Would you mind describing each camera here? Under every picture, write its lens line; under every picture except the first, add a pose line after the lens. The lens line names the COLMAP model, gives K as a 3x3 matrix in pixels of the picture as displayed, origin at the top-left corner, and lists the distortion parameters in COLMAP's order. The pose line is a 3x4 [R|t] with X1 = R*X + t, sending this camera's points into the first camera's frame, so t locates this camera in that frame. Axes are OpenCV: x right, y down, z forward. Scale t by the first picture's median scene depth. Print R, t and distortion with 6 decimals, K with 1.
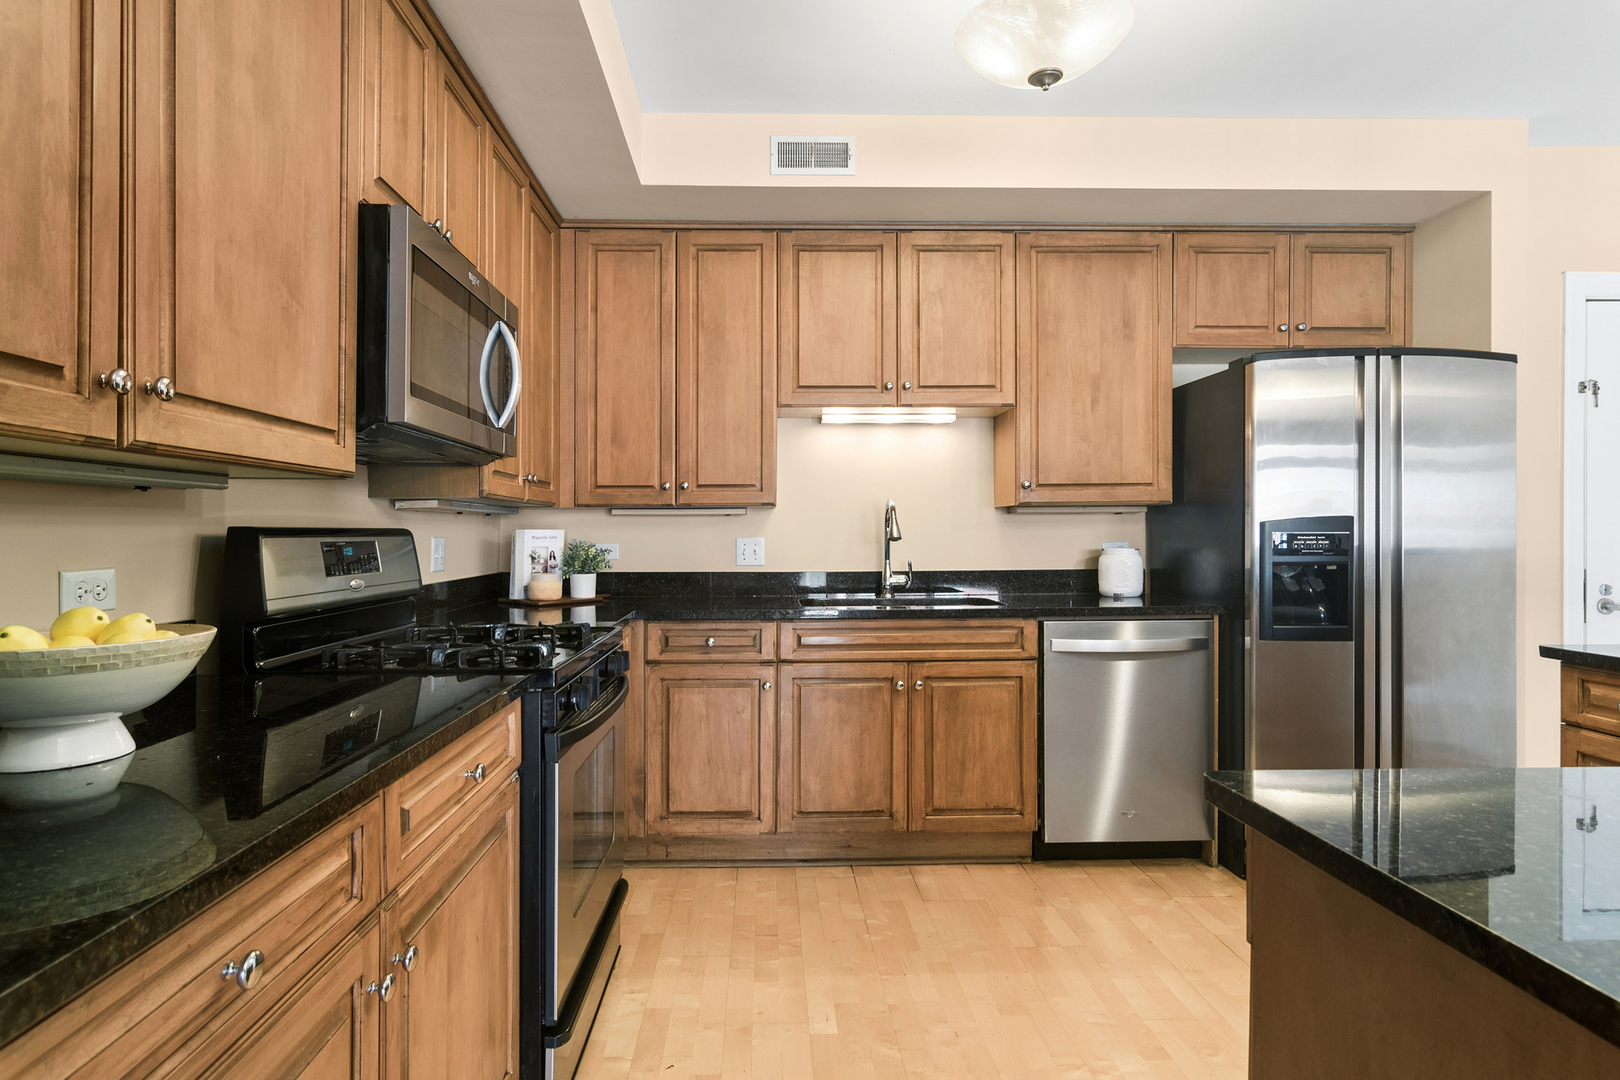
lens RADIAL K [[901.9, 0, 811.1], [0, 901.9, 532.0], [0, 0, 1]] dist [-0.003016, 0.000621]
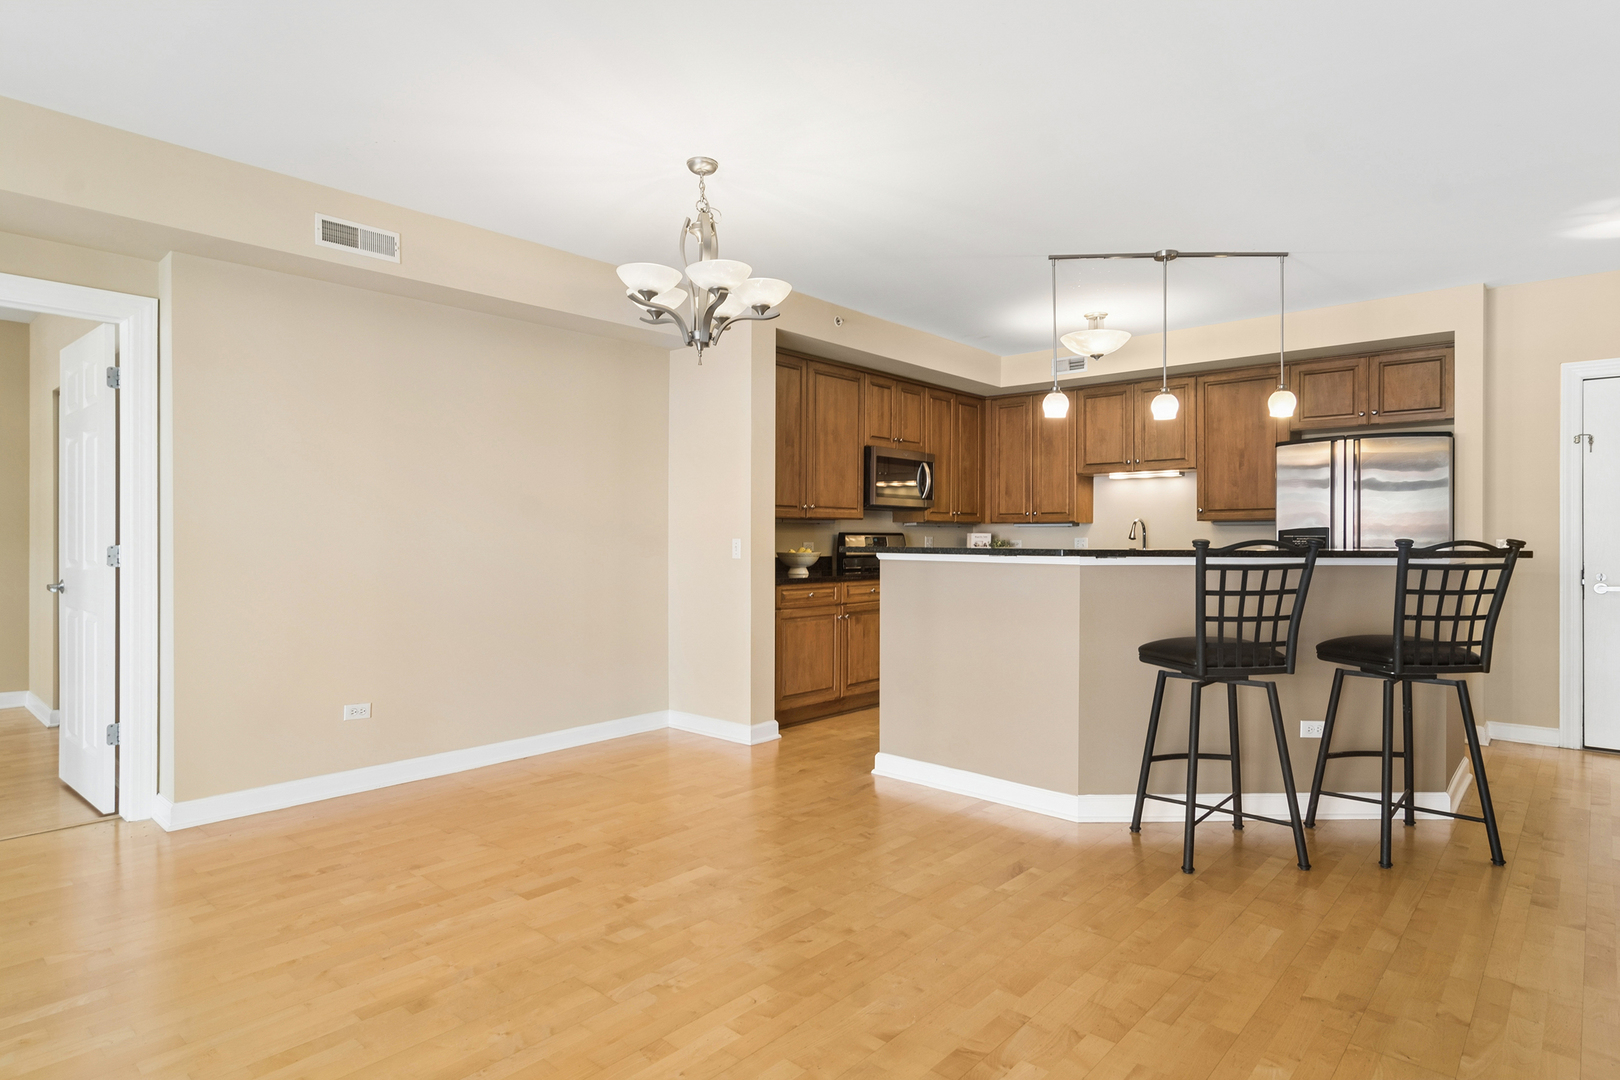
lens RADIAL K [[901.9, 0, 816.5], [0, 901.9, 540.6], [0, 0, 1]] dist [-0.003016, 0.000621]
pose [[0.728195, 0.008186, -0.685321, 0.961684], [-0.005722, 0.999966, 0.005864, 0.004301], [0.685346, -0.000348, 0.728218, -0.935013]]
